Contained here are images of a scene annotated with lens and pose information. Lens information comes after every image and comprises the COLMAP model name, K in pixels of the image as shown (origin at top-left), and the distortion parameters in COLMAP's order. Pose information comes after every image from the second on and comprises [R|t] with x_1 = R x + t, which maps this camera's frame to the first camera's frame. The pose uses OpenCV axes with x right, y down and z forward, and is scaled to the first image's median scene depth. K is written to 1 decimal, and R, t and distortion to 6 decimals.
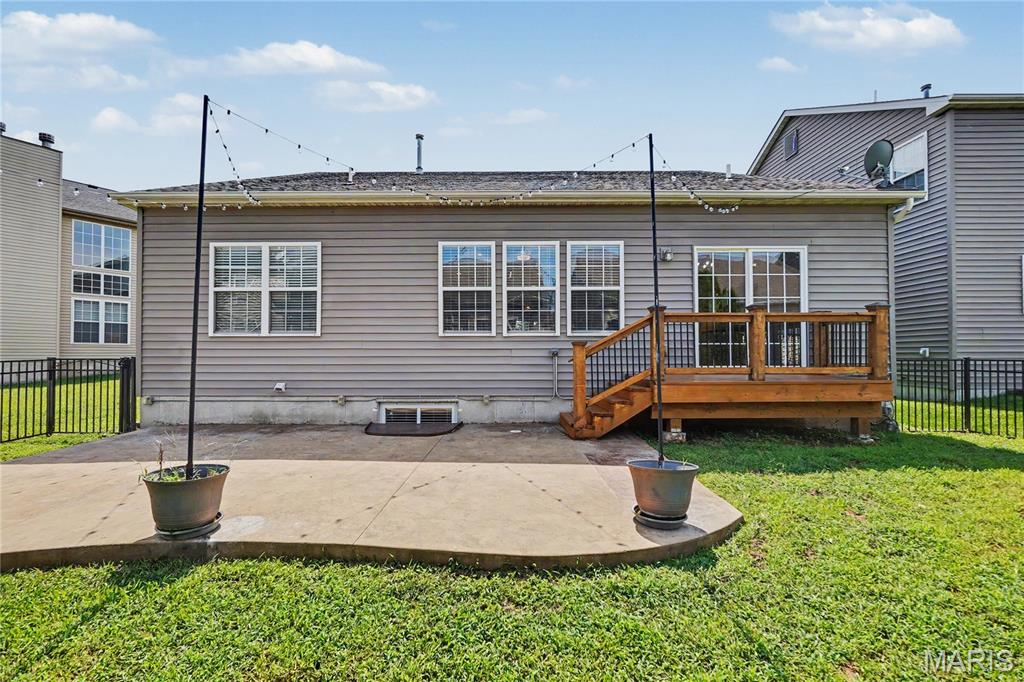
lens RADIAL K [[451.5, 0, 505.5], [0, 451.5, 334.9], [0, 0, 1]] dist [-0.009912, 0.003851]
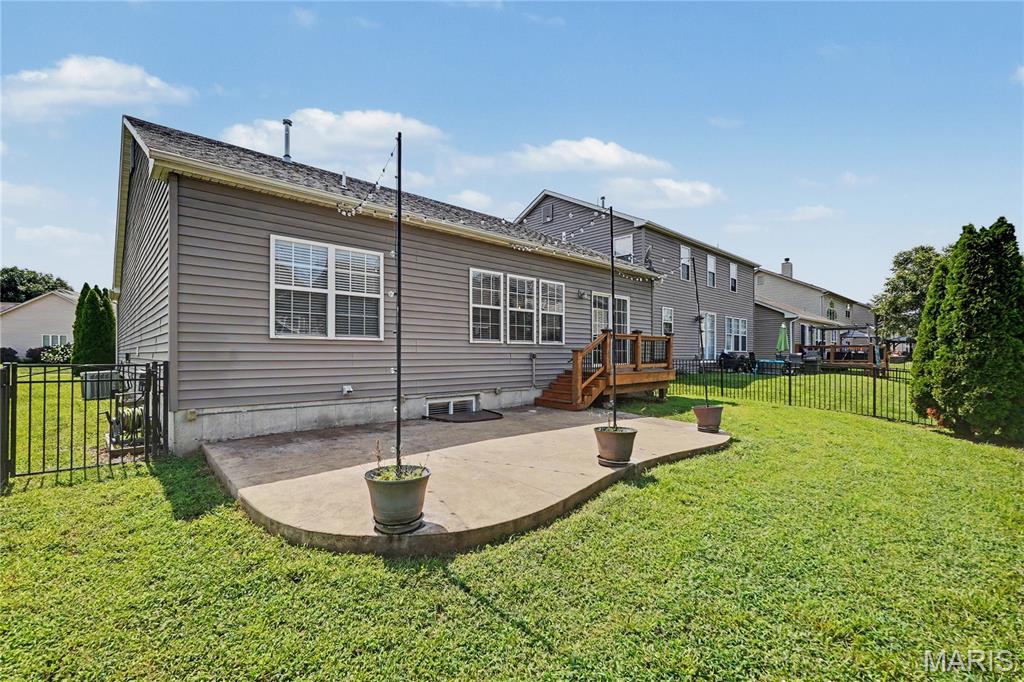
lens RADIAL K [[451.5, 0, 508.6], [0, 451.5, 350.5], [0, 0, 1]] dist [-0.009912, 0.003851]
pose [[0.722926, 0.008357, 0.690875, -0.932804], [-0.027091, 0.999501, 0.016258, 0.000377], [-0.690394, -0.030469, 0.722791, 0.015976]]
